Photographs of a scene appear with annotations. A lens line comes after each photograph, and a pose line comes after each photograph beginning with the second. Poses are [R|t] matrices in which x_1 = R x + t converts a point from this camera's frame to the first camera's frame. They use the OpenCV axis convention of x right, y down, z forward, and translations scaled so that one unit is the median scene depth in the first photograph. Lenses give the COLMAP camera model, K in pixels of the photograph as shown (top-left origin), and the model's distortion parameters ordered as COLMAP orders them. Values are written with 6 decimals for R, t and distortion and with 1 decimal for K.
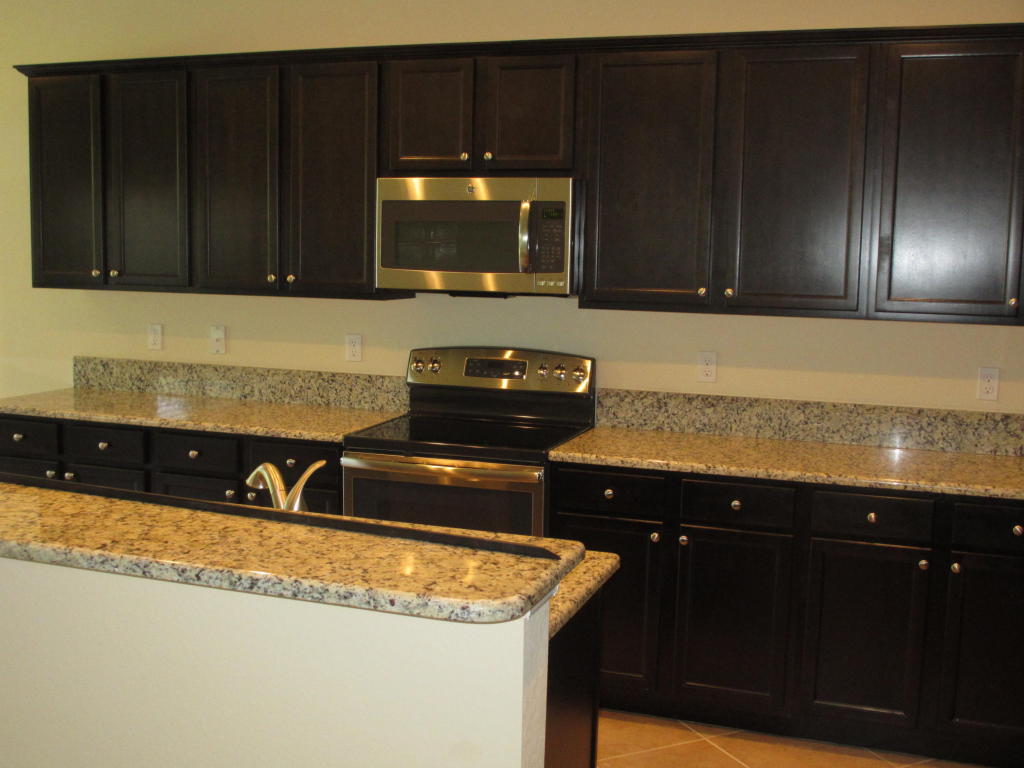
lens RADIAL K [[1195.8, 0, 512.0], [0, 1195.8, 384.0], [0, 0, 1]] dist [-0.018665, -0.026502]
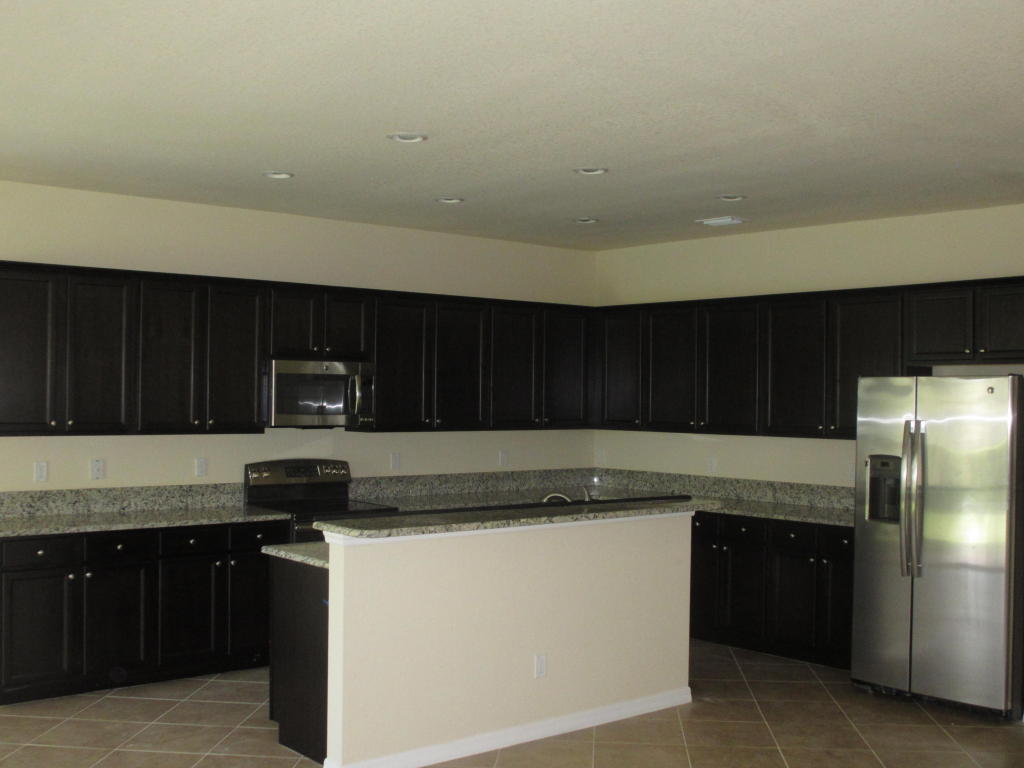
lens RADIAL K [[1195.8, 0, 512.0], [0, 1195.8, 384.0], [0, 0, 1]] dist [-0.018665, -0.026502]
pose [[0.492859, -0.007511, 0.870077, -1.238206], [0.093496, 0.994630, -0.044376, -0.030787], [-0.865071, 0.103220, 0.490915, -0.081251]]
